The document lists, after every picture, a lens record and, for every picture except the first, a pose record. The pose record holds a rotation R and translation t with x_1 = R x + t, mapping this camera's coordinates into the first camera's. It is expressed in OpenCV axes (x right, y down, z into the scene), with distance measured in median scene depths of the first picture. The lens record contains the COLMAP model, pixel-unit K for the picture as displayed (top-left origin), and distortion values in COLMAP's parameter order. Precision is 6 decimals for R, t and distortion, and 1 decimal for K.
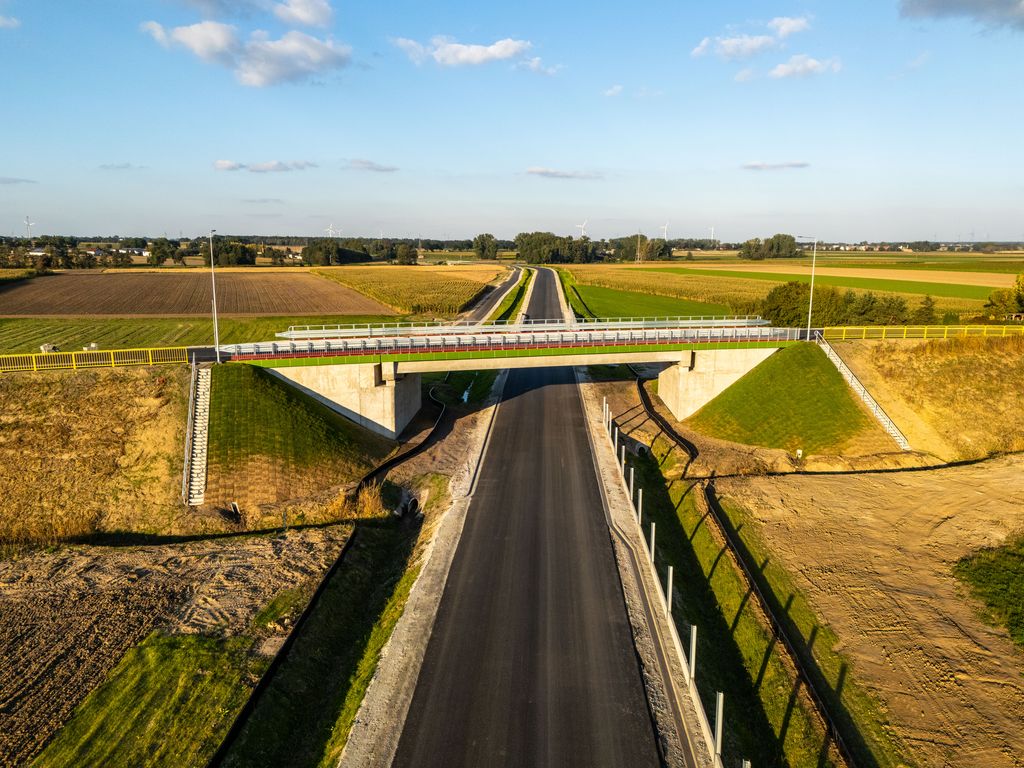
lens RADIAL K [[743.5, 0, 513.3], [0, 743.5, 382.9], [0, 0, 1]] dist [0.030999, -0.014041]
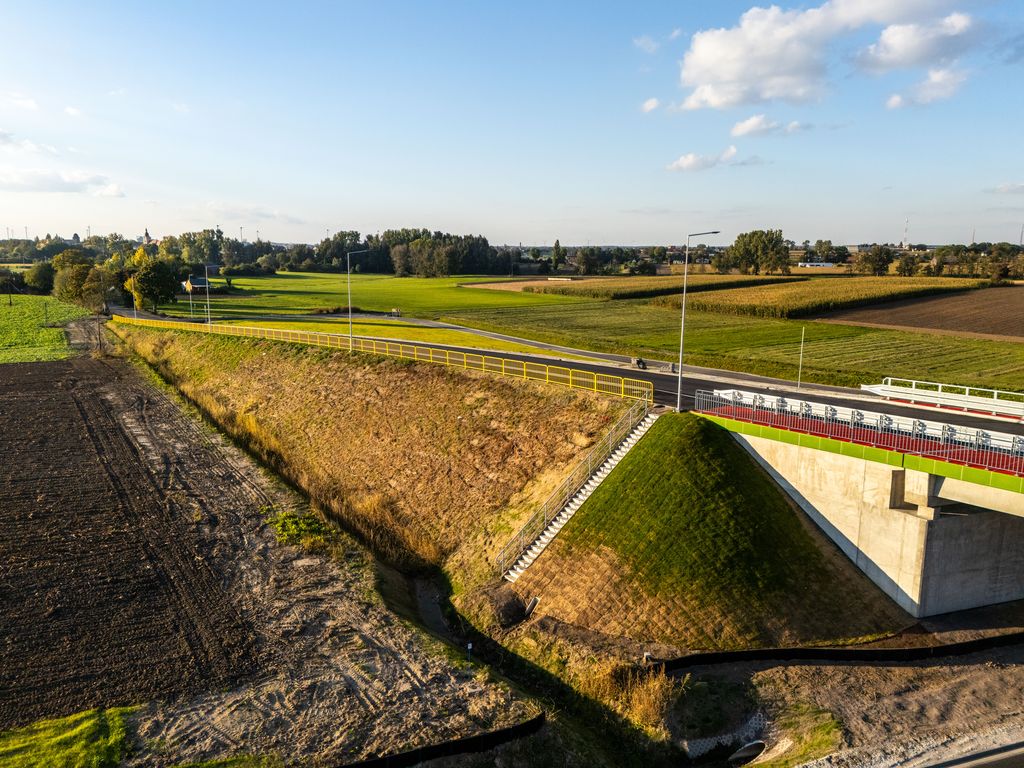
lens RADIAL K [[743.5, 0, 510.9], [0, 743.5, 374.7], [0, 0, 1]] dist [0.030999, -0.014041]
pose [[0.369086, 0.150501, -0.917129, 0.216054], [-0.171328, 0.980907, 0.092018, -0.100074], [0.913467, 0.123167, 0.387825, 0.544938]]
